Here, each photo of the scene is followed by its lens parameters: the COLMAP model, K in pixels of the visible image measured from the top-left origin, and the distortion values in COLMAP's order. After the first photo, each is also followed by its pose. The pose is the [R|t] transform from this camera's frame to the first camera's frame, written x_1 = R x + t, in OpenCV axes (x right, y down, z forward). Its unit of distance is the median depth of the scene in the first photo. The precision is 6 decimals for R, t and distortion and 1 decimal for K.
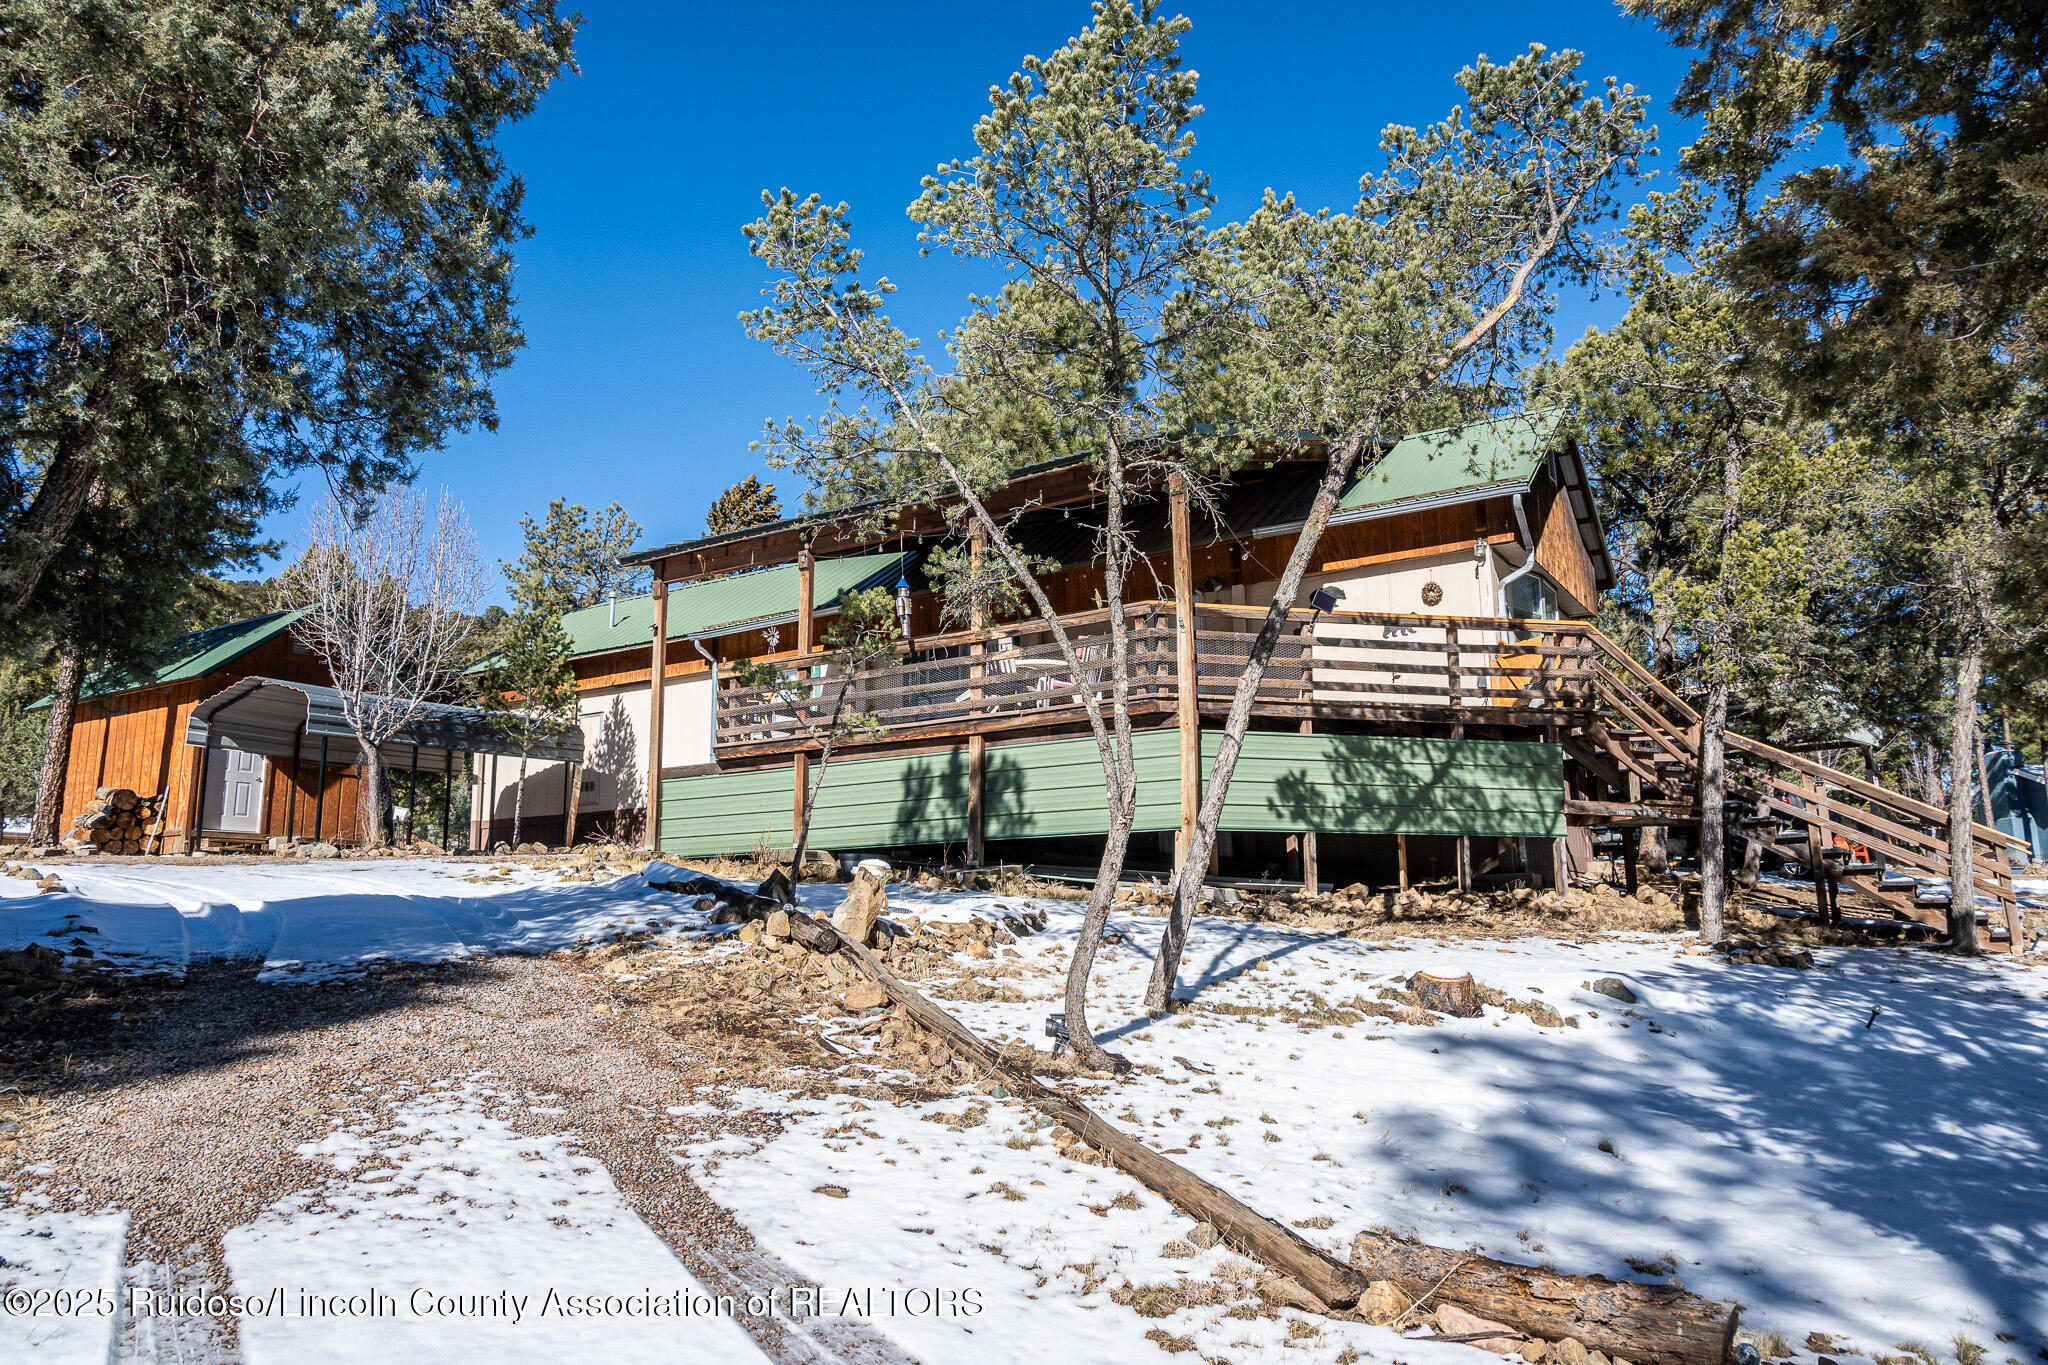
lens RADIAL K [[1391.0, 0, 1025.7], [0, 1391.0, 689.9], [0, 0, 1]] dist [0.001987, -0.000846]
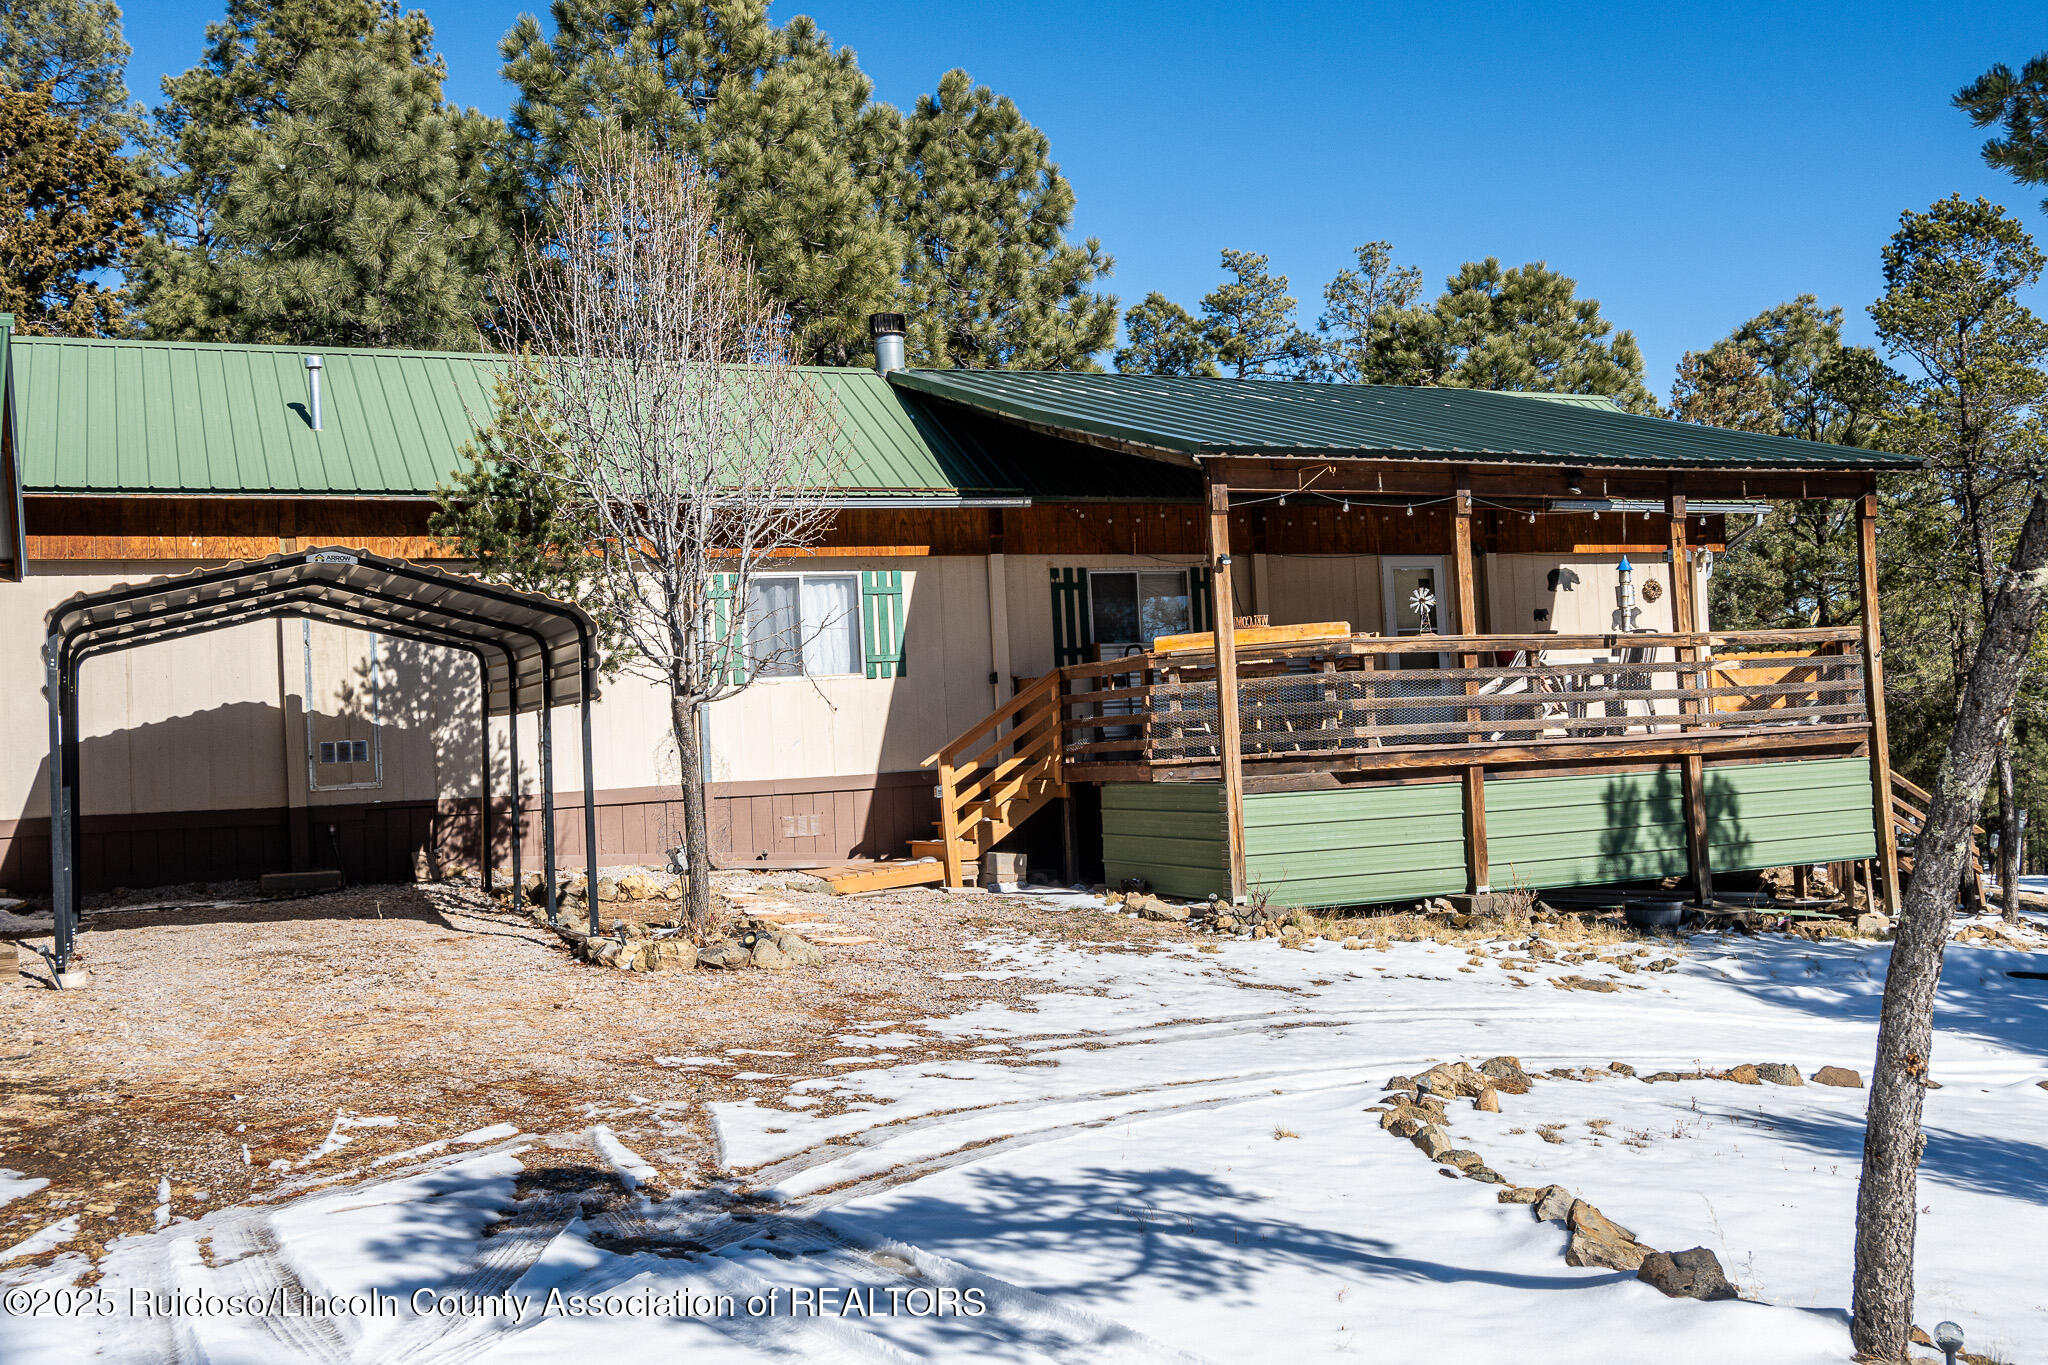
lens RADIAL K [[1906.1, 0, 1024.0], [0, 1906.1, 682.5], [0, 0, 1]] dist [-0.003366, 0.000781]
pose [[0.529698, 0.012730, 0.848091, -1.249693], [-0.107745, 0.992797, 0.052393, -0.028789], [-0.841315, -0.119130, 0.527254, 0.705507]]
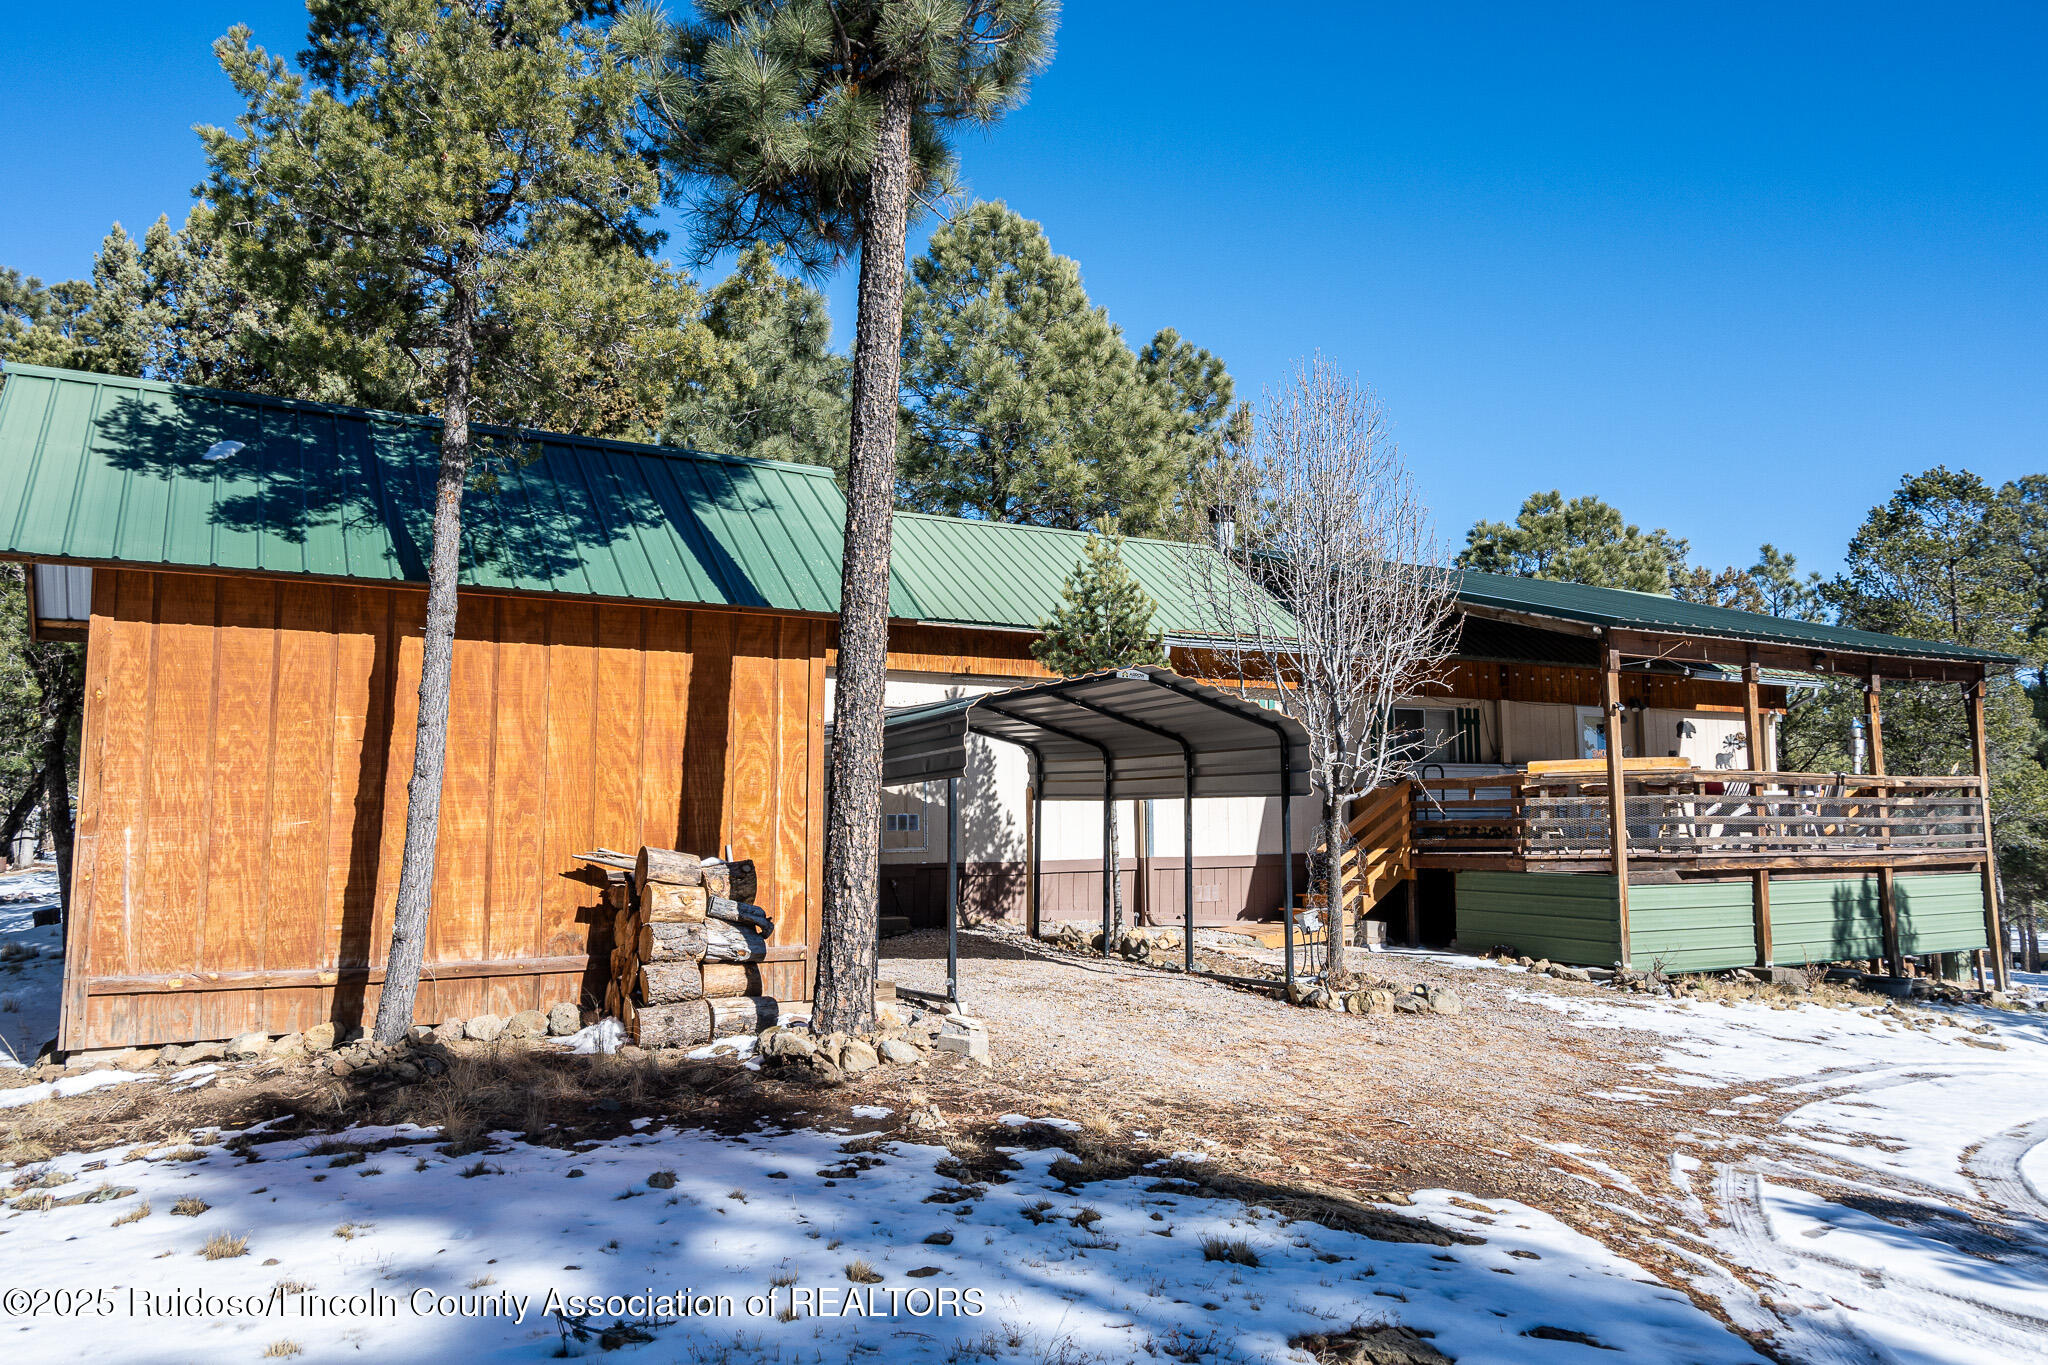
lens RADIAL K [[1416.3, 0, 1024.0], [0, 1416.3, 682.5], [0, 0, 1]] dist [-0.000139, 0.002435]
pose [[0.461339, 0.096053, 0.882009, -1.412263], [-0.156384, 0.987361, -0.025729, 0.023227], [-0.873333, -0.126063, 0.470529, 1.062492]]
